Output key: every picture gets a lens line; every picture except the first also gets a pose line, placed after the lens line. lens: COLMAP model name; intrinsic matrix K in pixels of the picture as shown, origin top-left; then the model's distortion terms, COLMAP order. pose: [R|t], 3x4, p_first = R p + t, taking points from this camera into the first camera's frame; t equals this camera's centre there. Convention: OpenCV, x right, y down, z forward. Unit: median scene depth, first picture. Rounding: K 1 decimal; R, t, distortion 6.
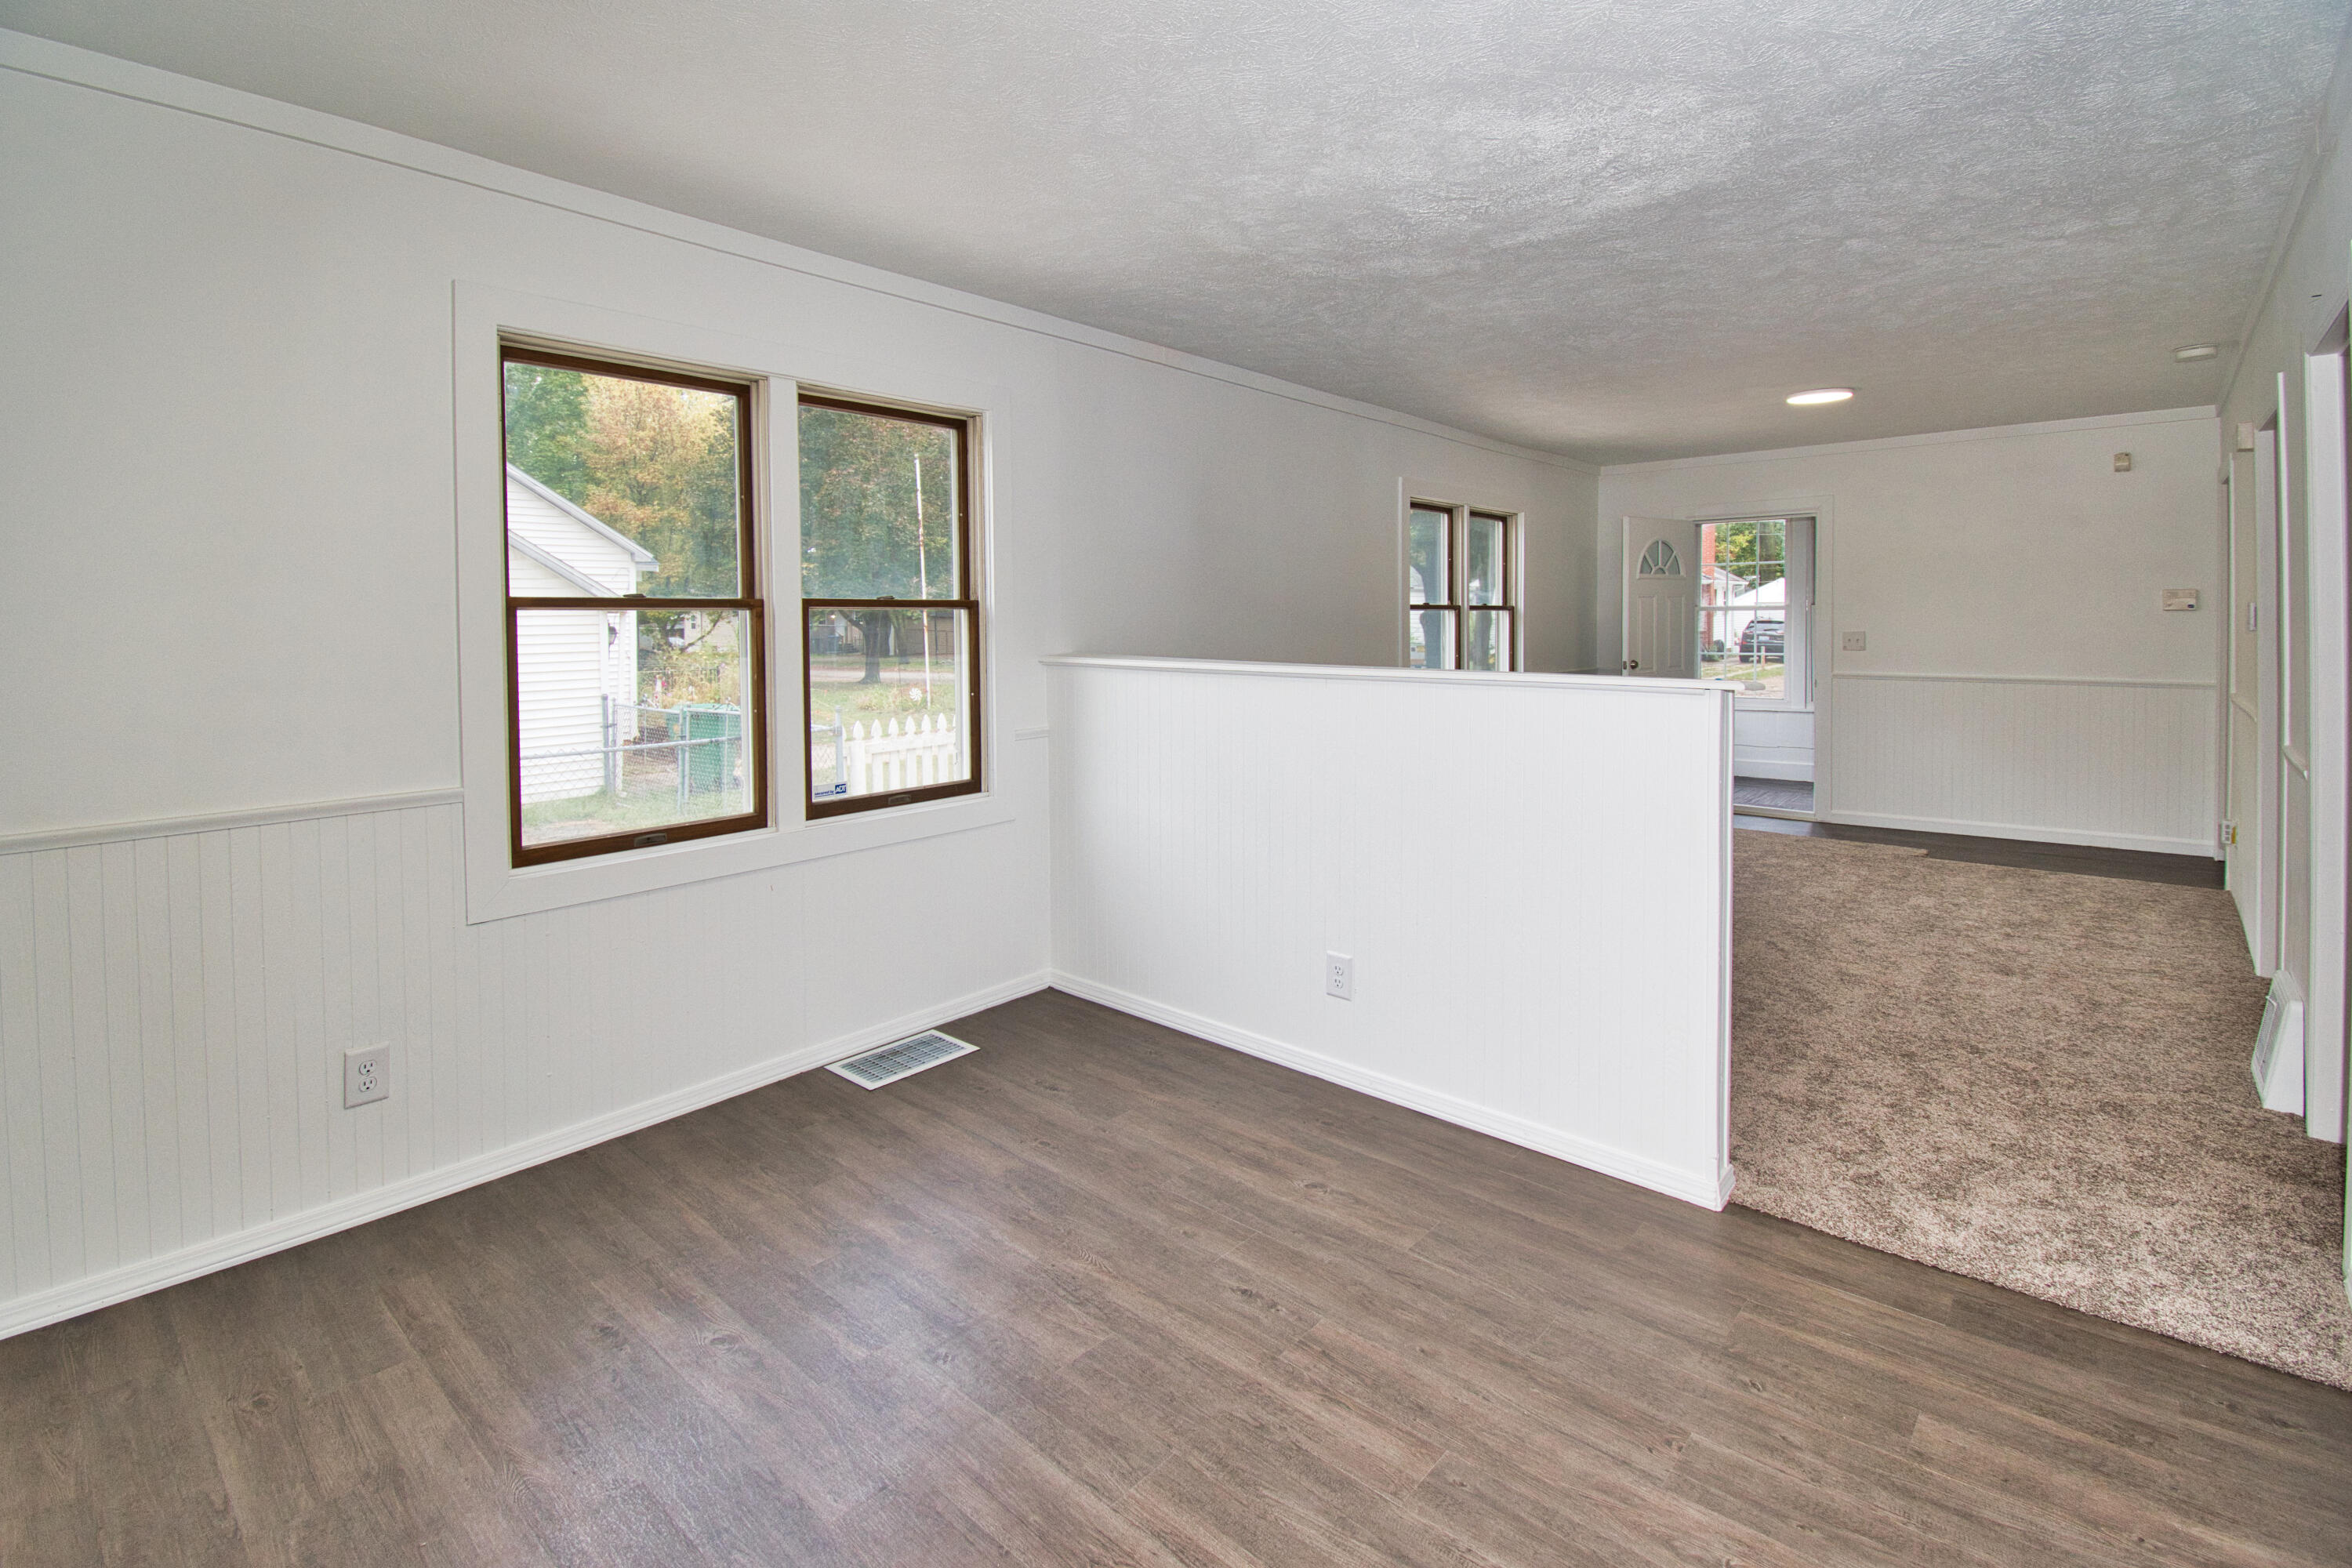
lens RADIAL K [[1042.9, 0, 1186.4], [0, 1042.9, 771.8], [0, 0, 1]] dist [0.004076, -0.001848]
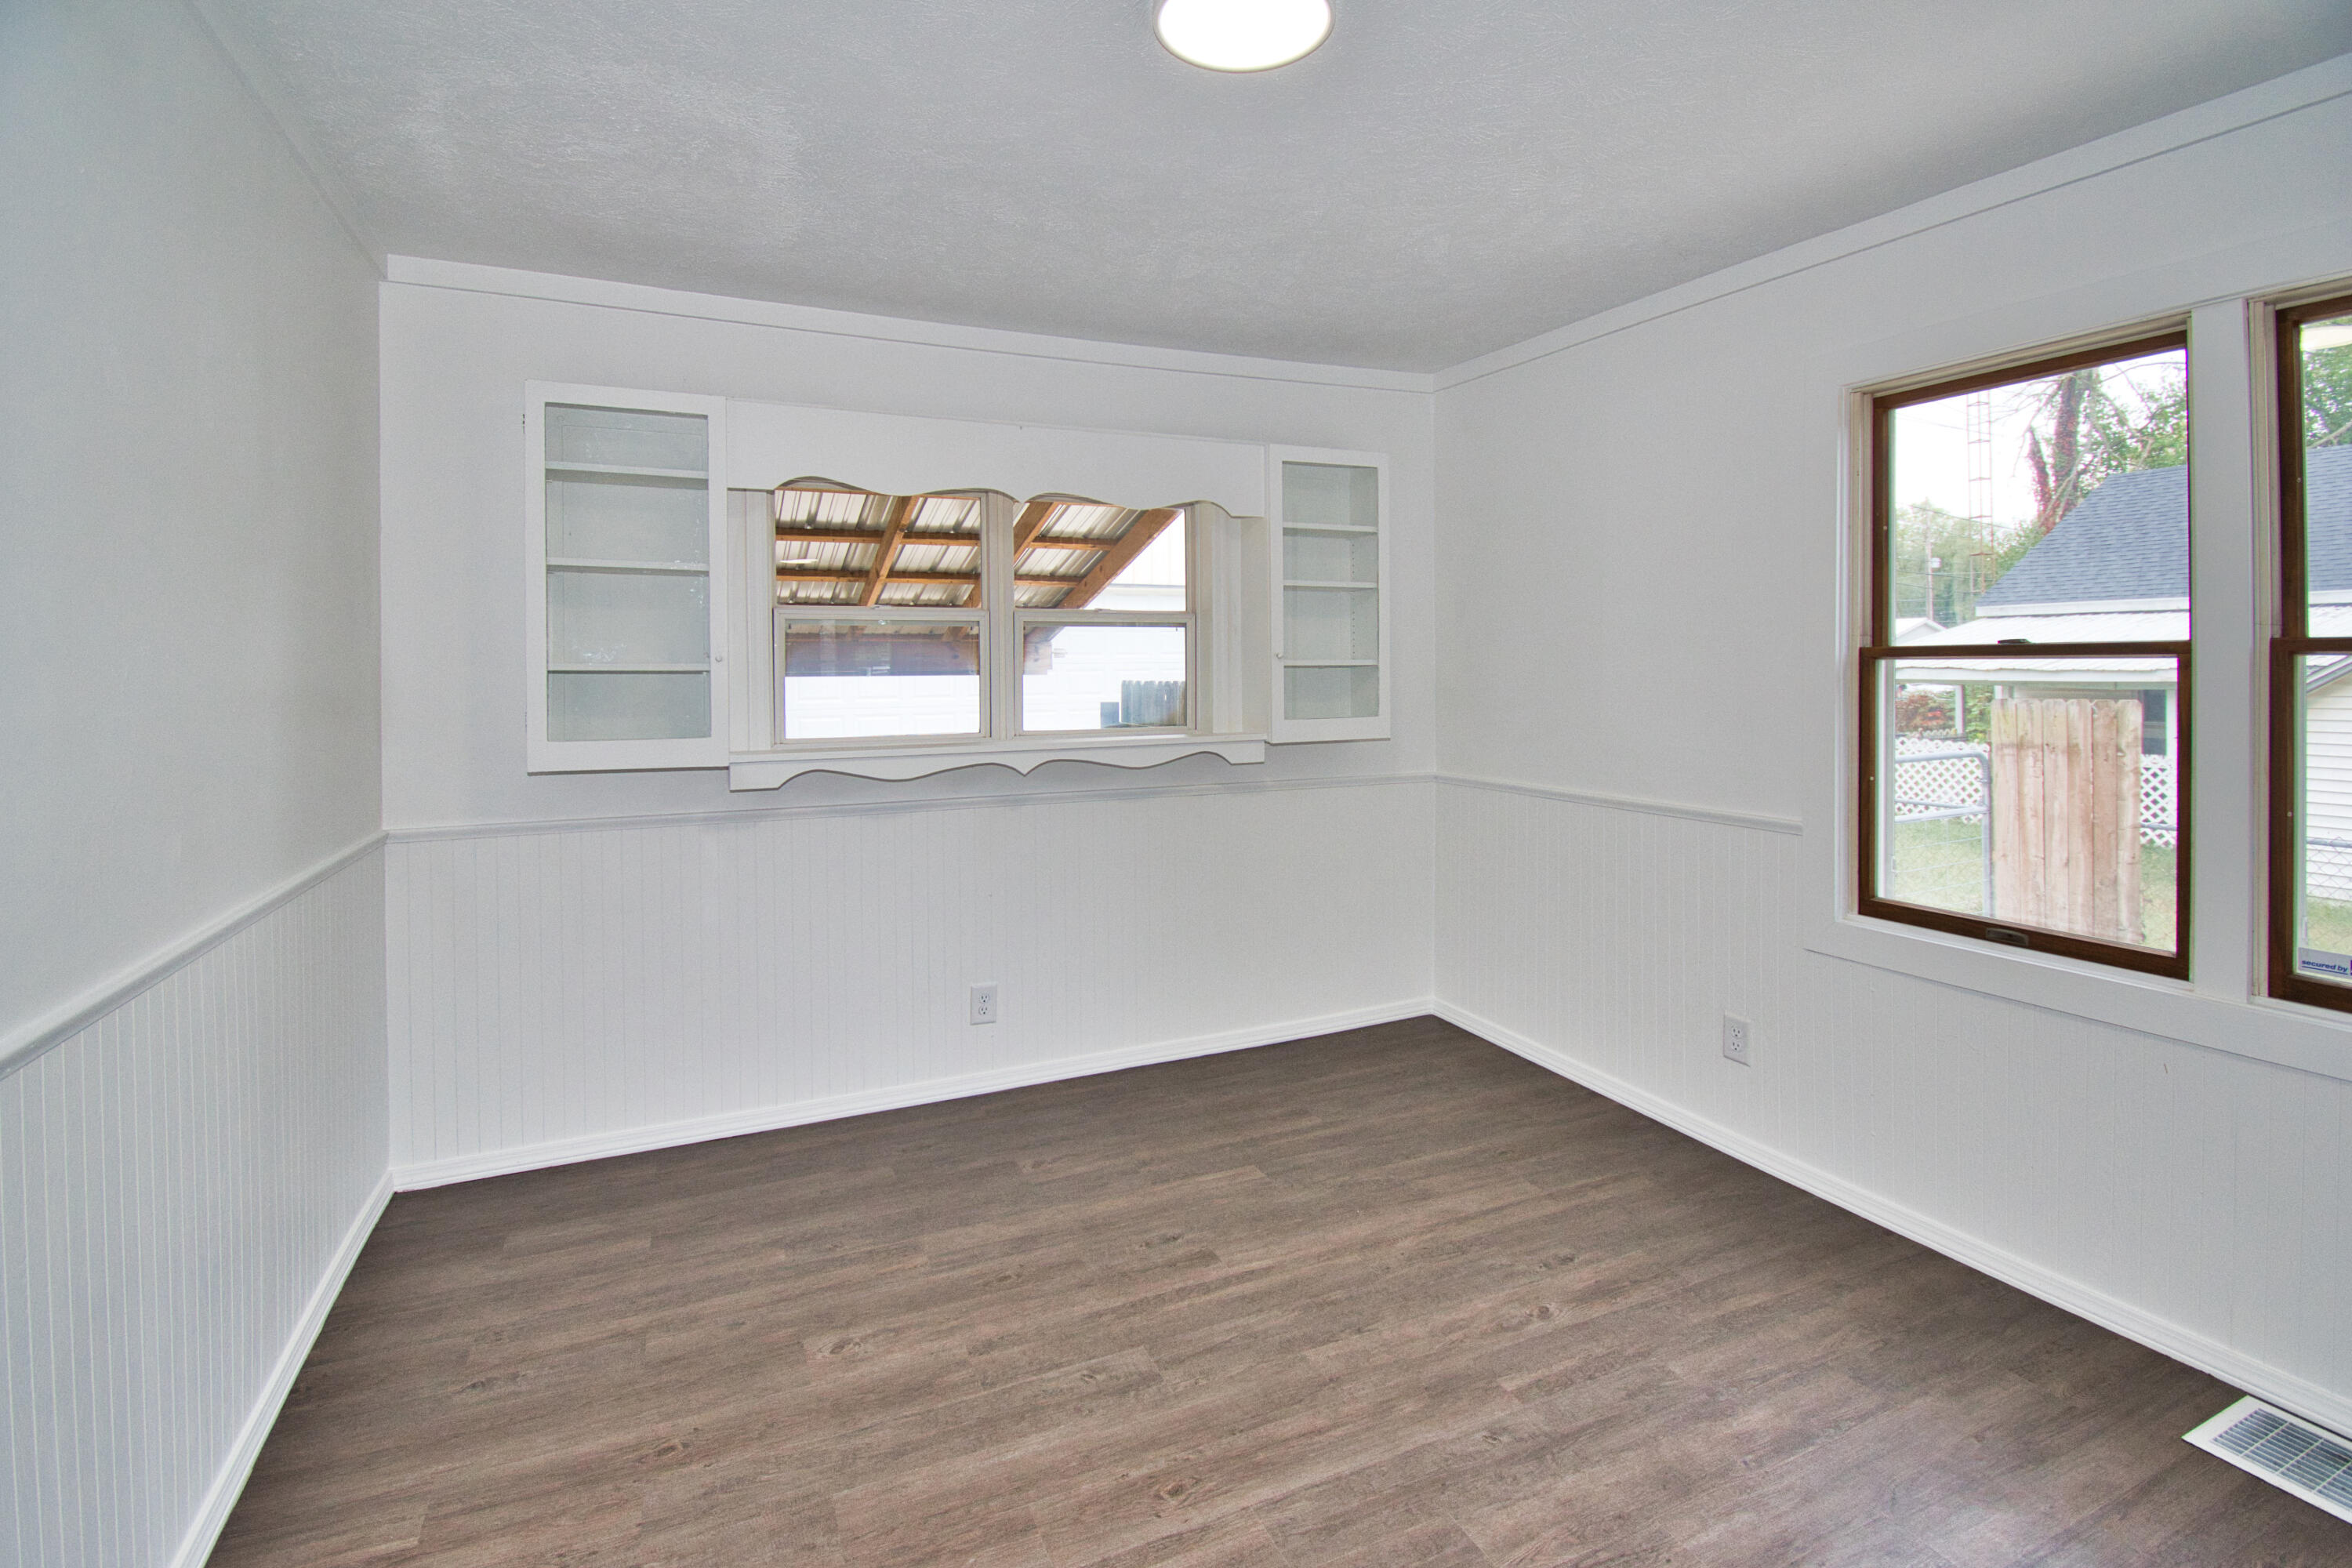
lens RADIAL K [[1042.9, 0, 1164.7], [0, 1042.9, 768.3], [0, 0, 1]] dist [0.004076, -0.001848]
pose [[-0.399597, 0.095501, -0.911703, 0.590896], [-0.115502, 0.981387, 0.153424, -0.136579], [0.909385, 0.166612, -0.381129, 0.812979]]
